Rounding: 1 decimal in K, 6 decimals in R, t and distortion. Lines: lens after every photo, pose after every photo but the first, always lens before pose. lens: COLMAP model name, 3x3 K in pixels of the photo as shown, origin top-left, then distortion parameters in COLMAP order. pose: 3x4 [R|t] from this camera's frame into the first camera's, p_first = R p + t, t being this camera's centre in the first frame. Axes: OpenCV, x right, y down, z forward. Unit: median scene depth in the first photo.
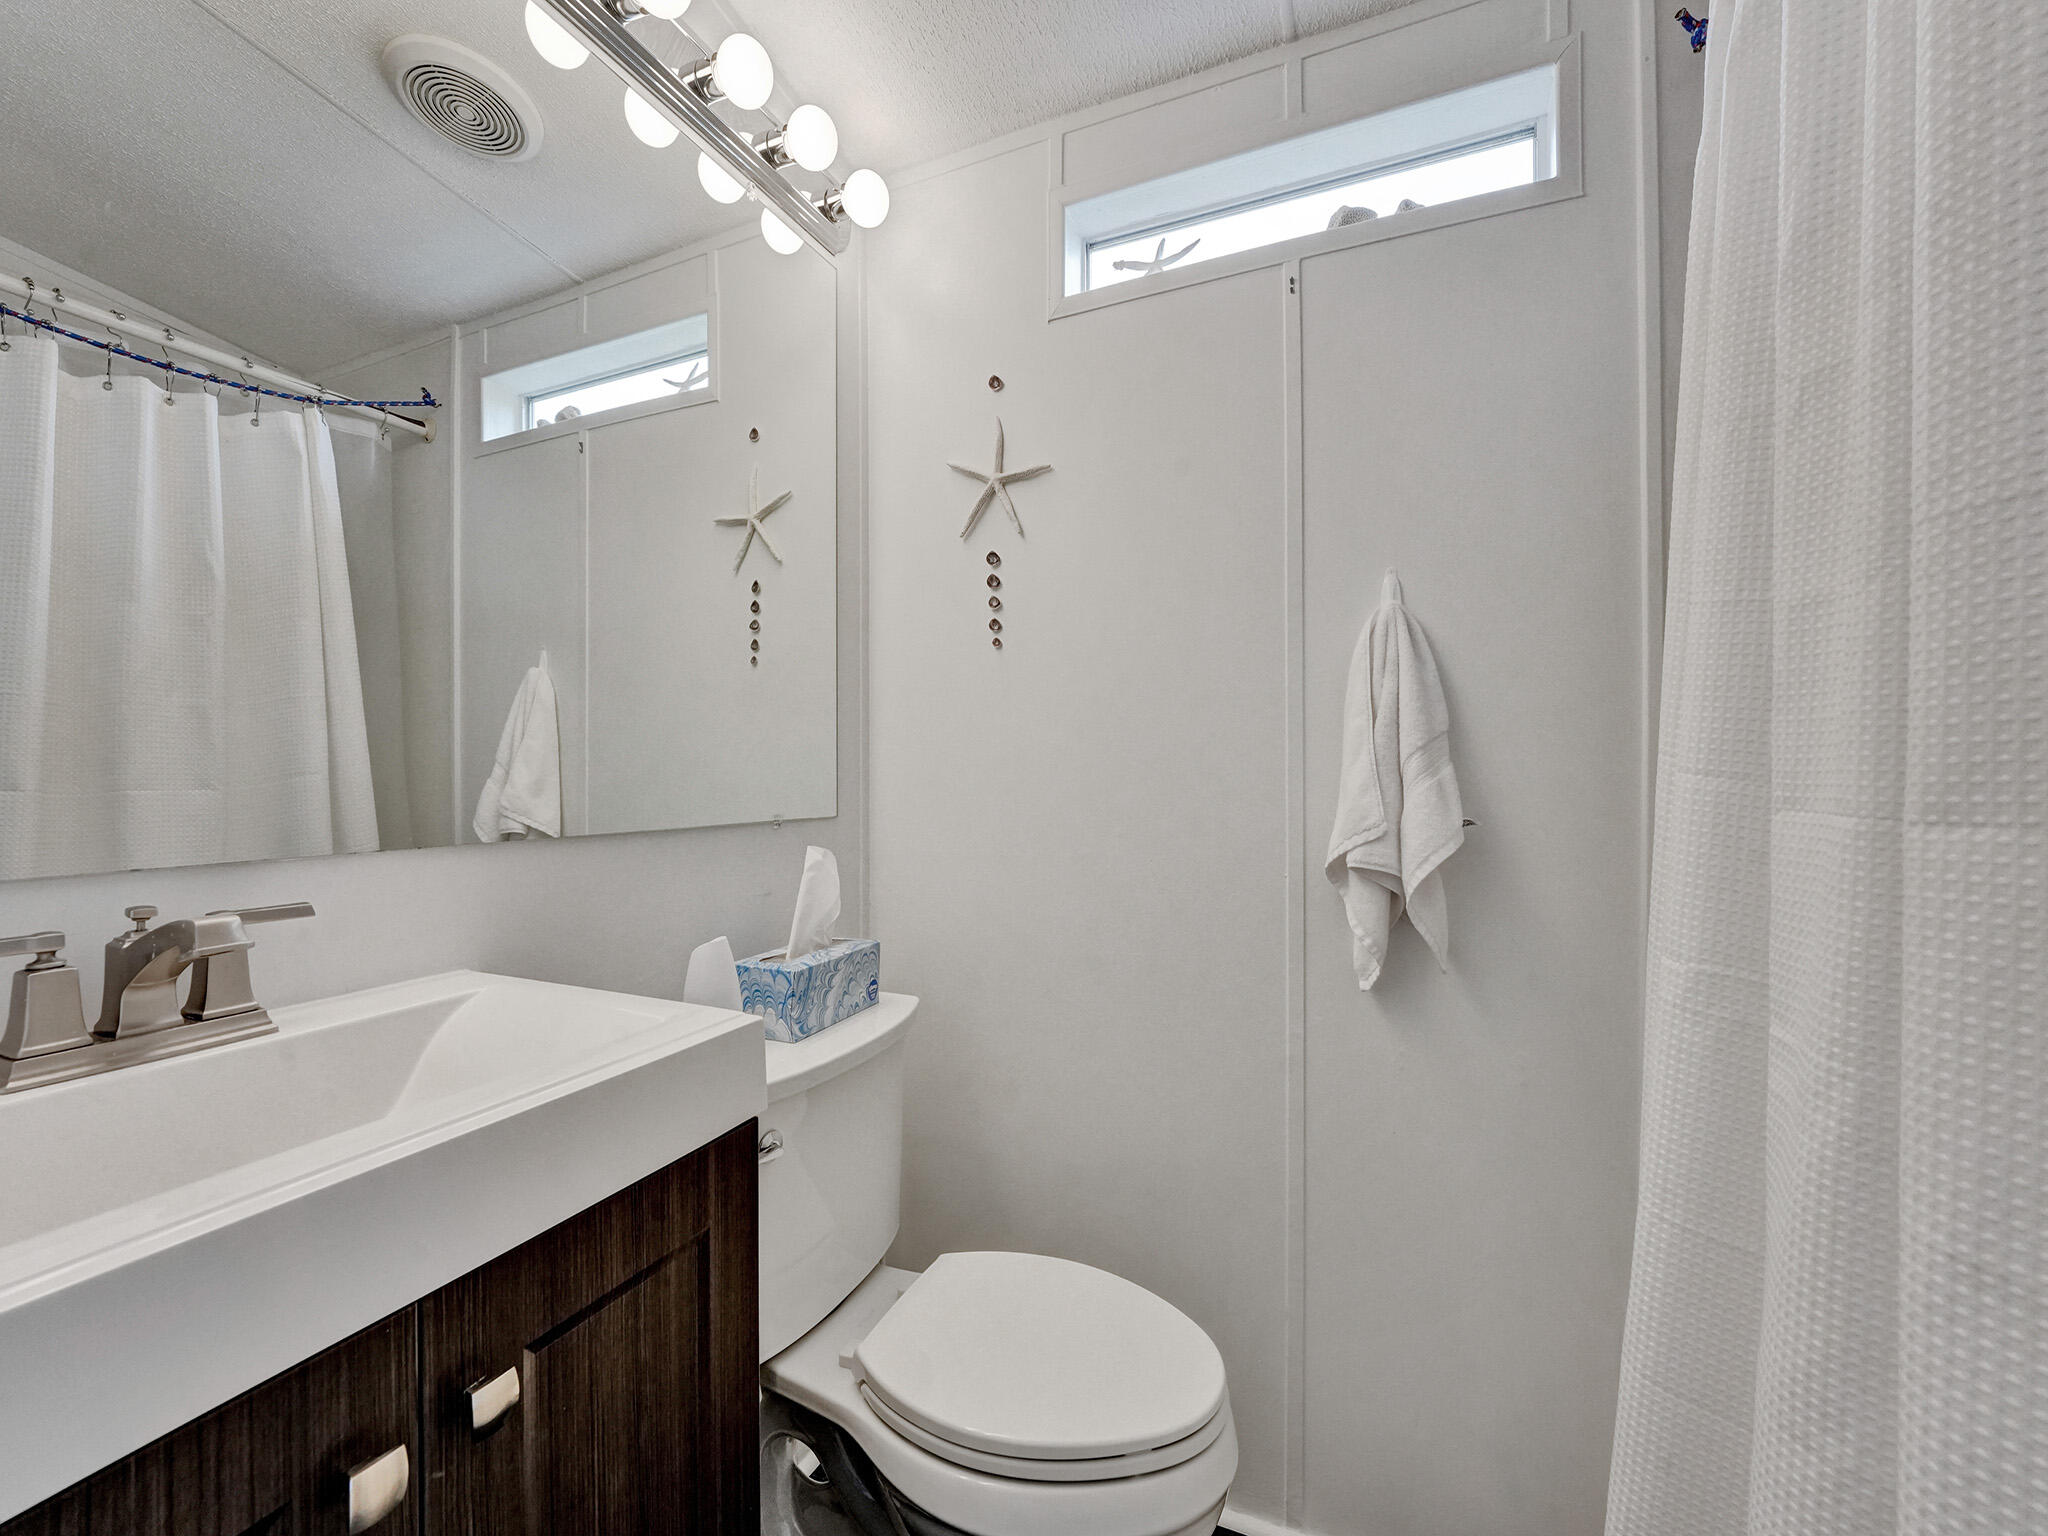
lens RADIAL K [[841.7, 0, 1048.8], [0, 841.7, 764.3], [0, 0, 1]] dist [-0.010564, 0.000263]
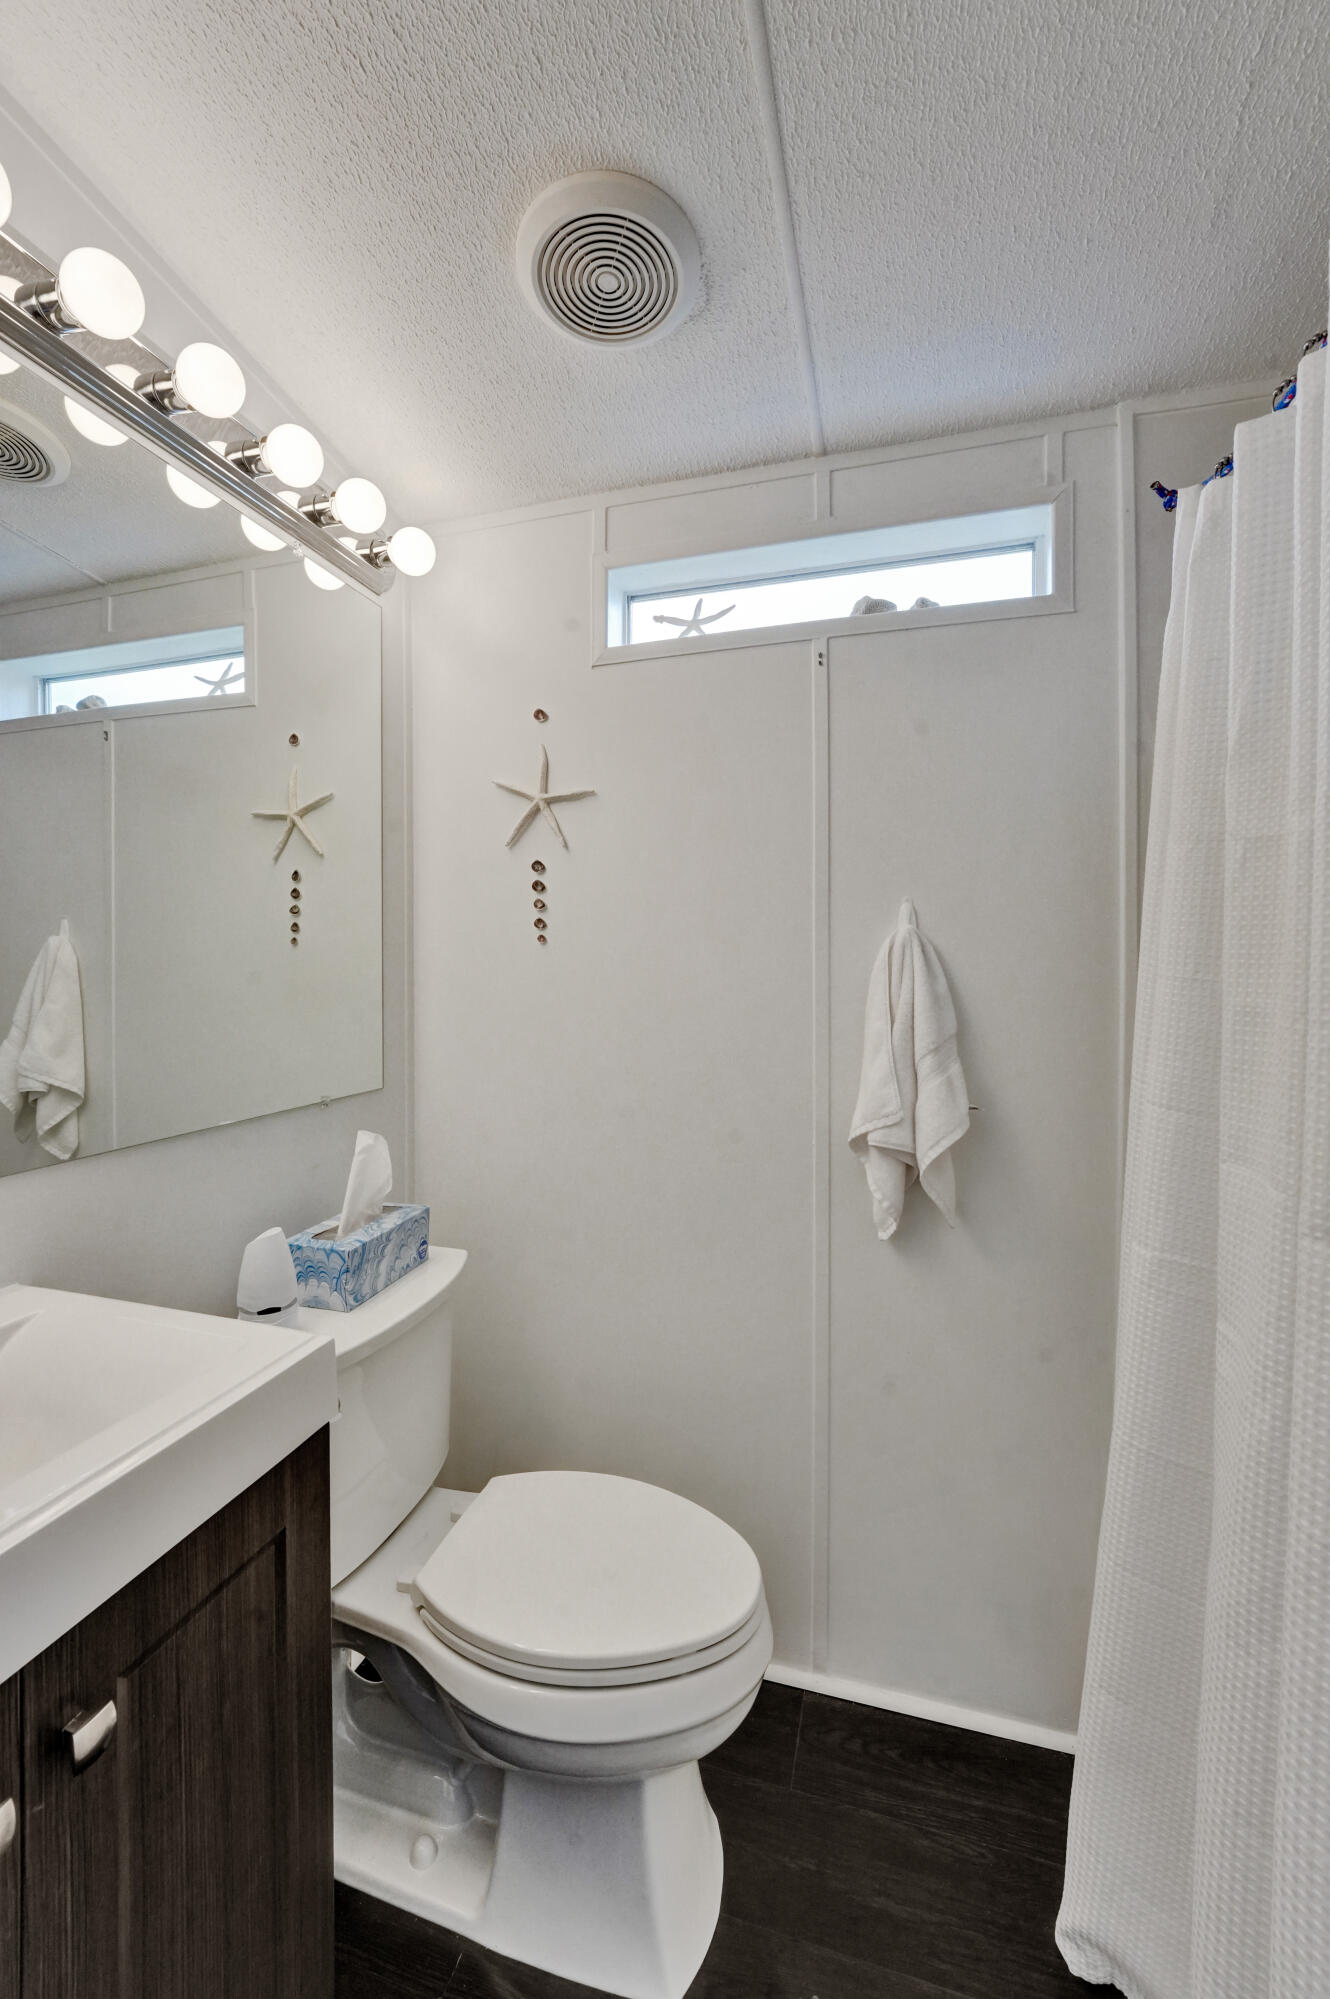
lens RADIAL K [[824.2, 0, 665.0], [0, 824.2, 999.5], [0, 0, 1]] dist [-0.015624, 0.003494]
pose [[0.994047, -0.021097, 0.106892, -0.023742], [0.016220, 0.998796, 0.046287, -0.133201], [-0.107740, -0.044278, 0.993193, -0.039086]]
